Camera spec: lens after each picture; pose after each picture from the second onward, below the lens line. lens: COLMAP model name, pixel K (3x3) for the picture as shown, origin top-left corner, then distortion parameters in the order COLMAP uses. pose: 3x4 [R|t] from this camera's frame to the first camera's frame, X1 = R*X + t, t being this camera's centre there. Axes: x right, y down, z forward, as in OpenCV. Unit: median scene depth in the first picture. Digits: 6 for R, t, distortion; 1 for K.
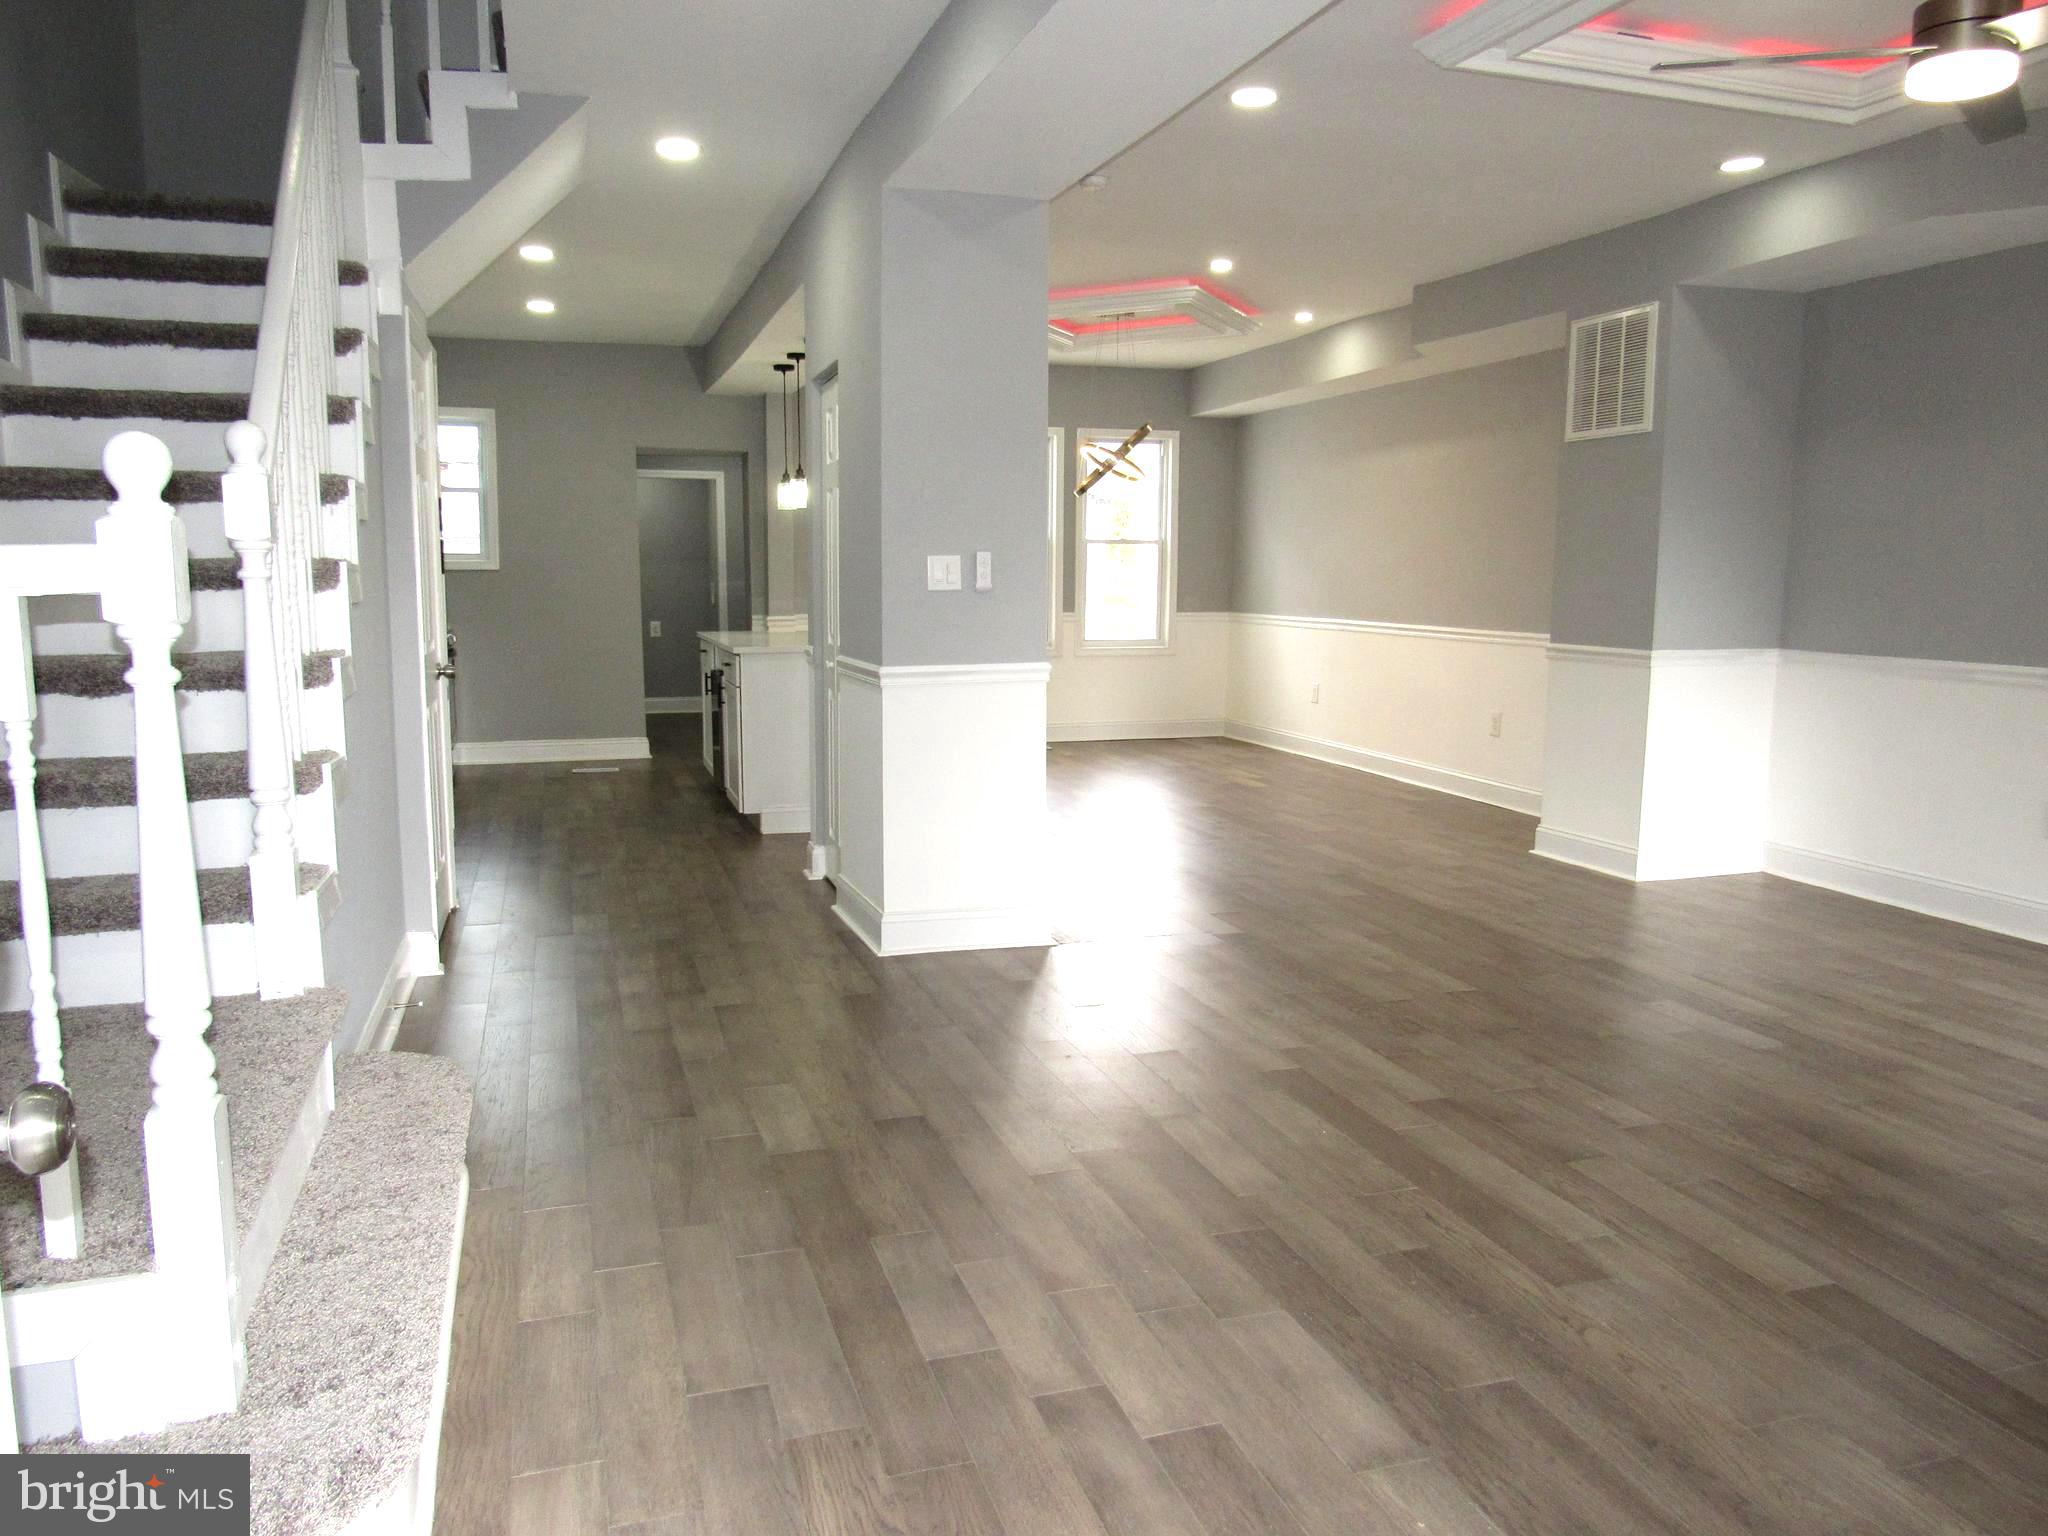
lens RADIAL K [[1474.1, 0, 1020.9], [0, 1474.1, 768.7], [0, 0, 1]] dist [-0.027613, 0.012736]
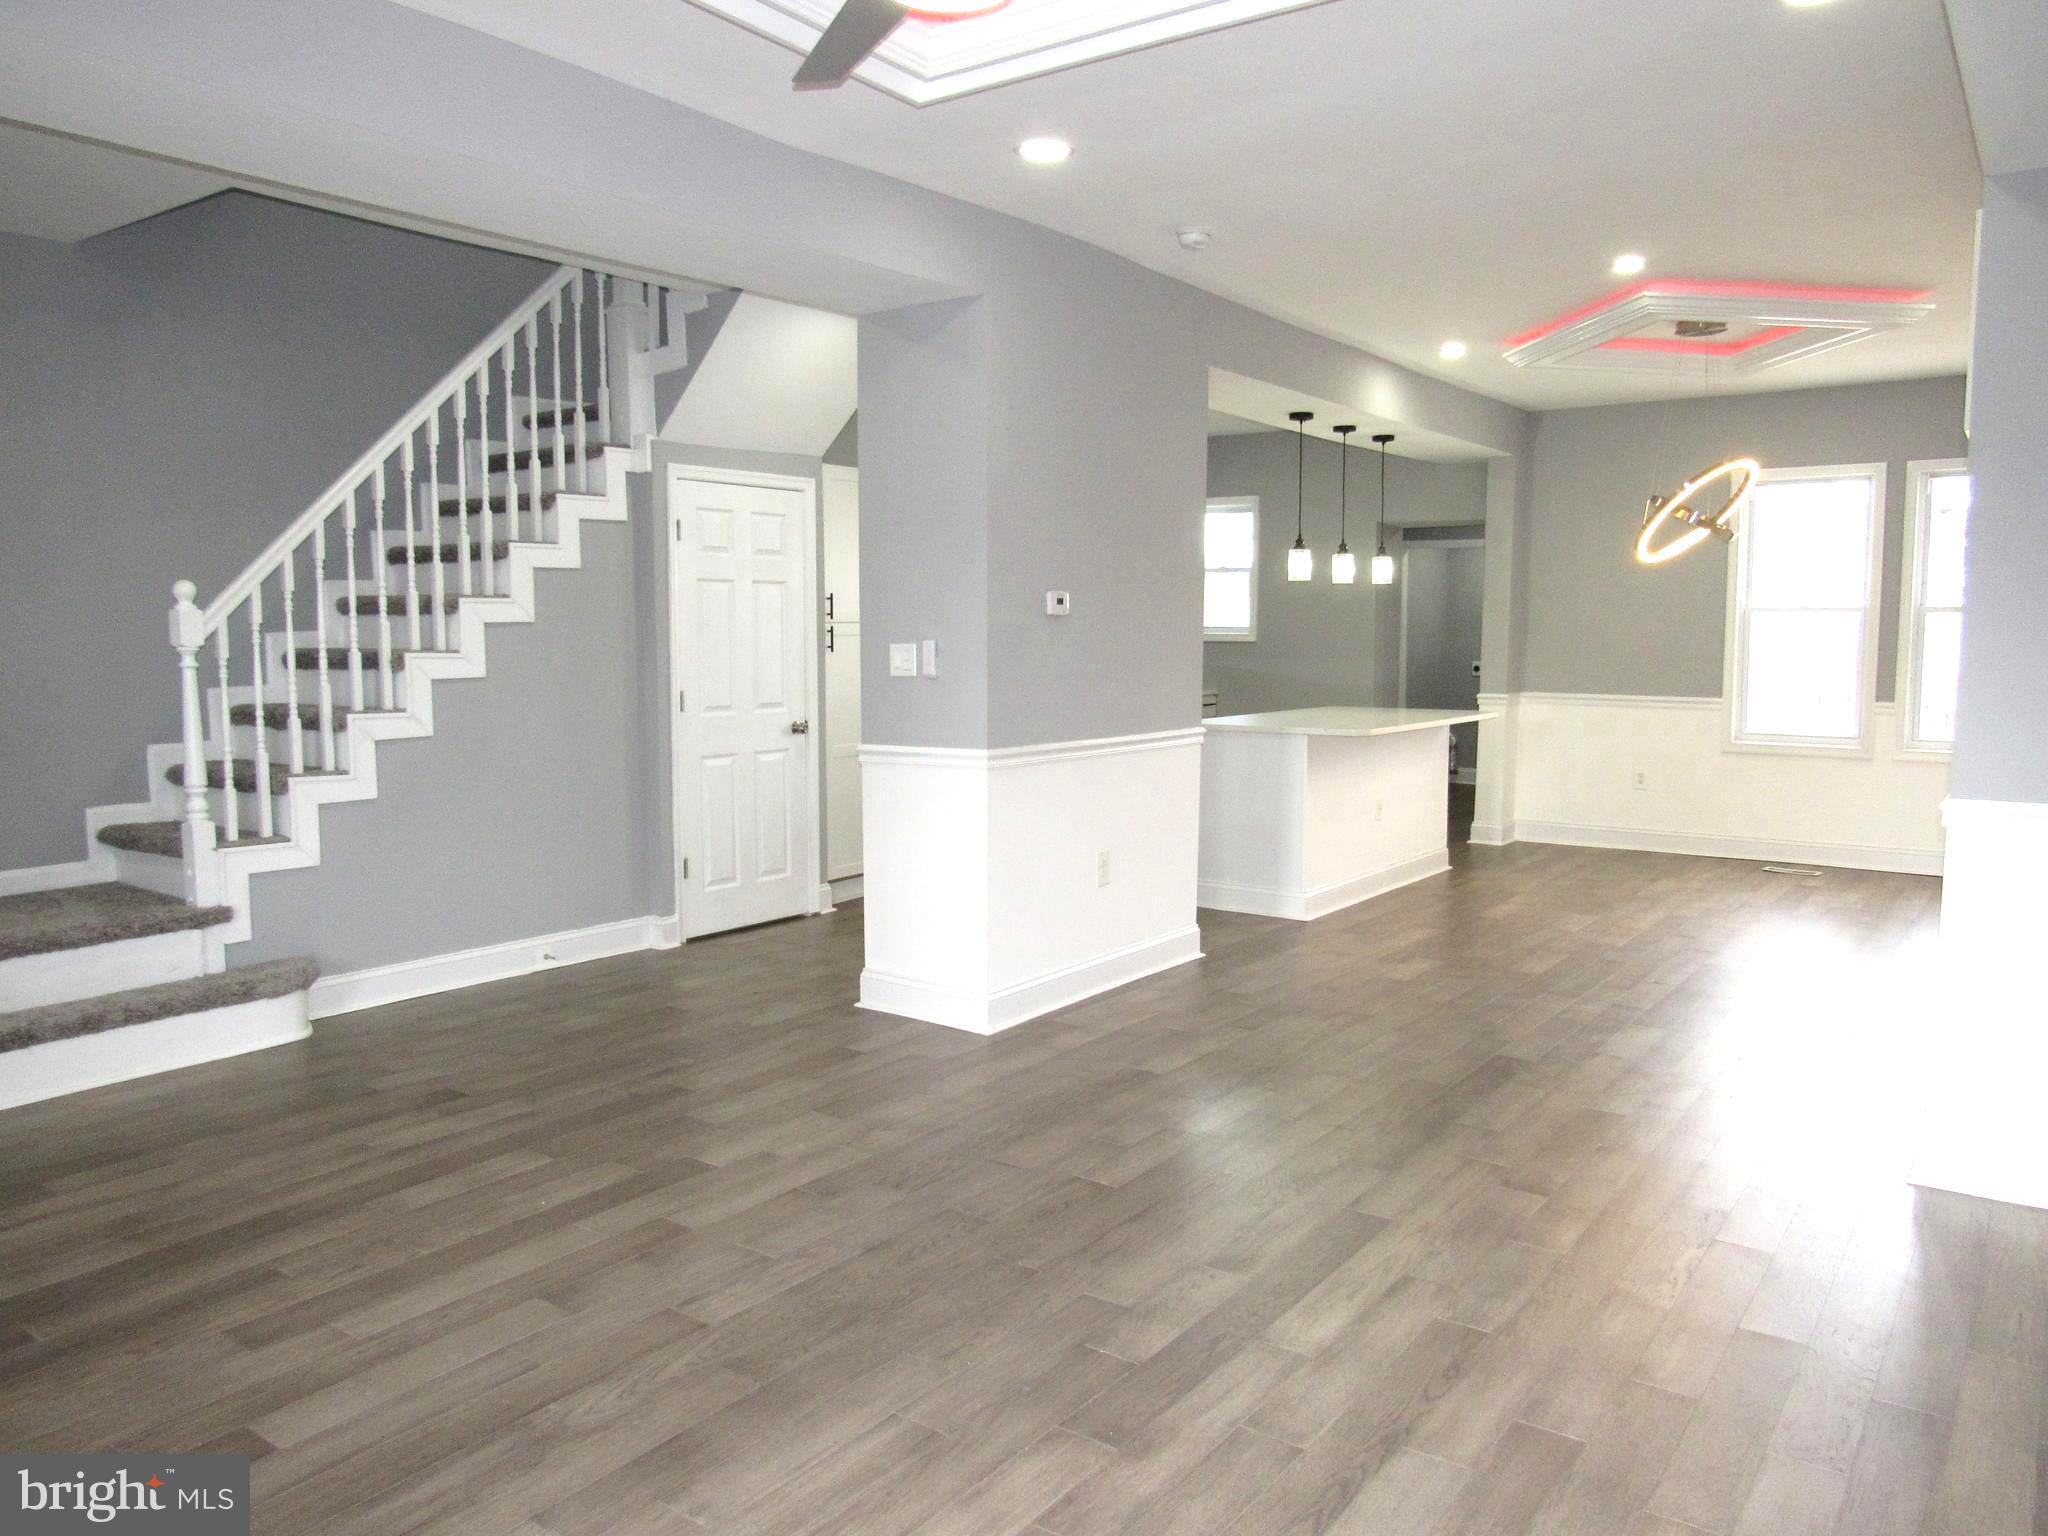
lens RADIAL K [[1474.1, 0, 1044.5], [0, 1474.1, 766.7], [0, 0, 1]] dist [-0.027613, 0.012736]
pose [[0.592319, 0.072789, -0.802409, 0.742757], [-0.104418, 0.994447, 0.013130, -0.068370], [0.798909, 0.076009, 0.596630, 0.382203]]
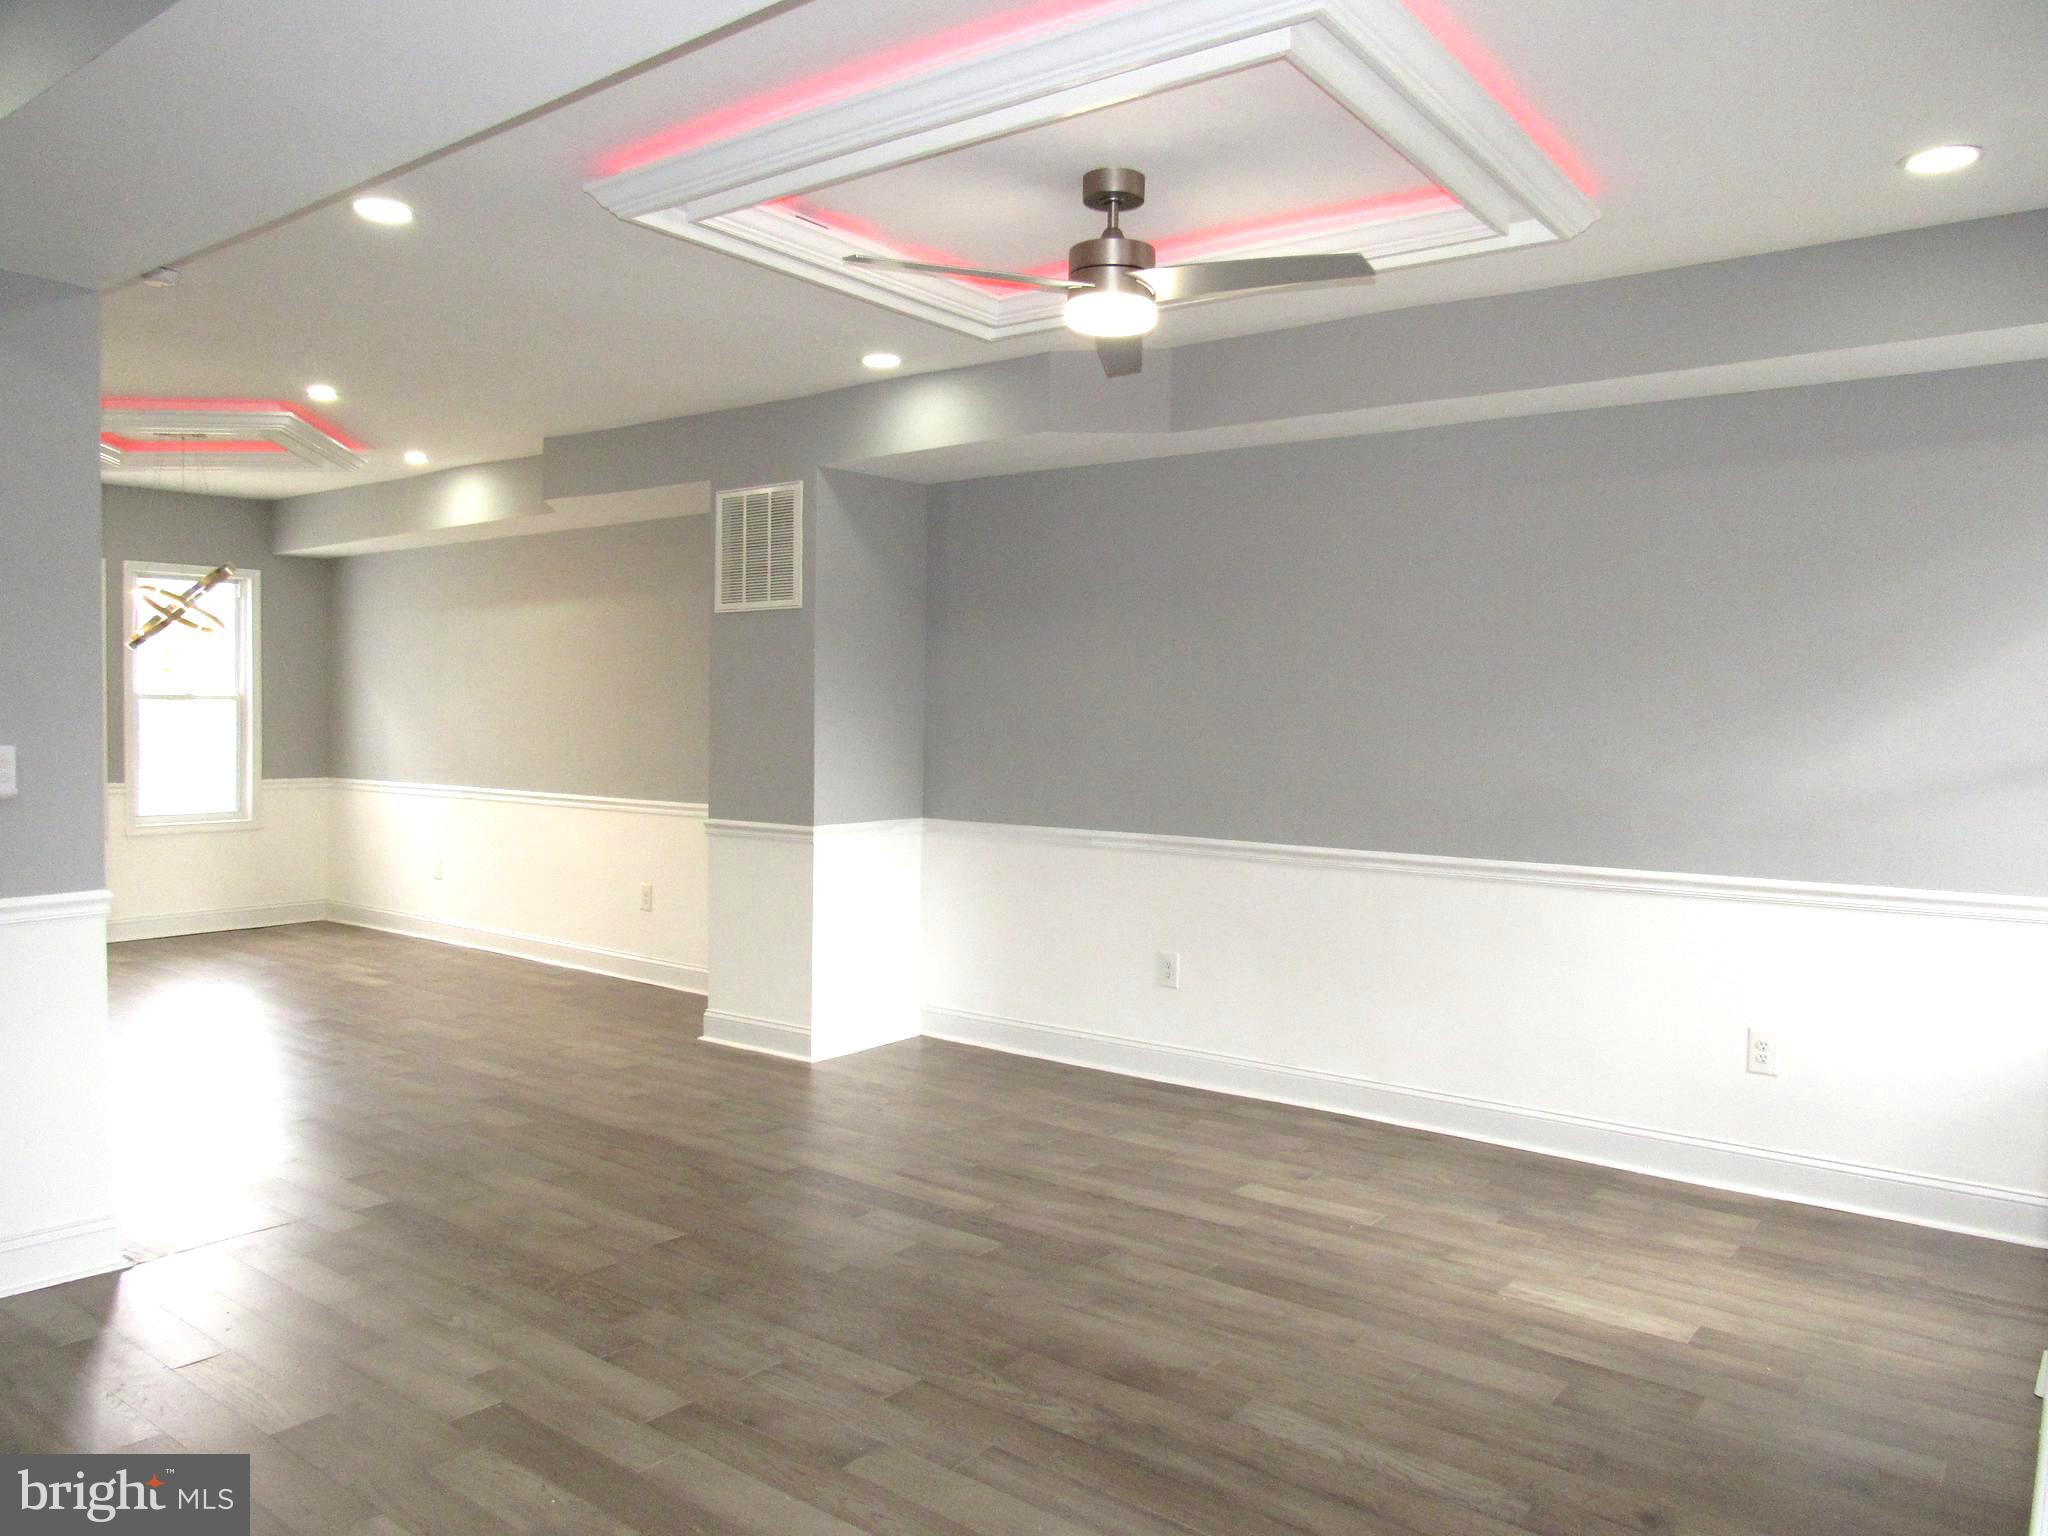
lens RADIAL K [[1474.1, 0, 1021.2], [0, 1474.1, 750.7], [0, 0, 1]] dist [-0.027613, 0.012736]
pose [[0.827242, -0.011593, 0.561726, -0.012257], [0.069932, 0.994137, -0.082470, -0.041783], [-0.557476, 0.107505, 0.823203, 0.104745]]
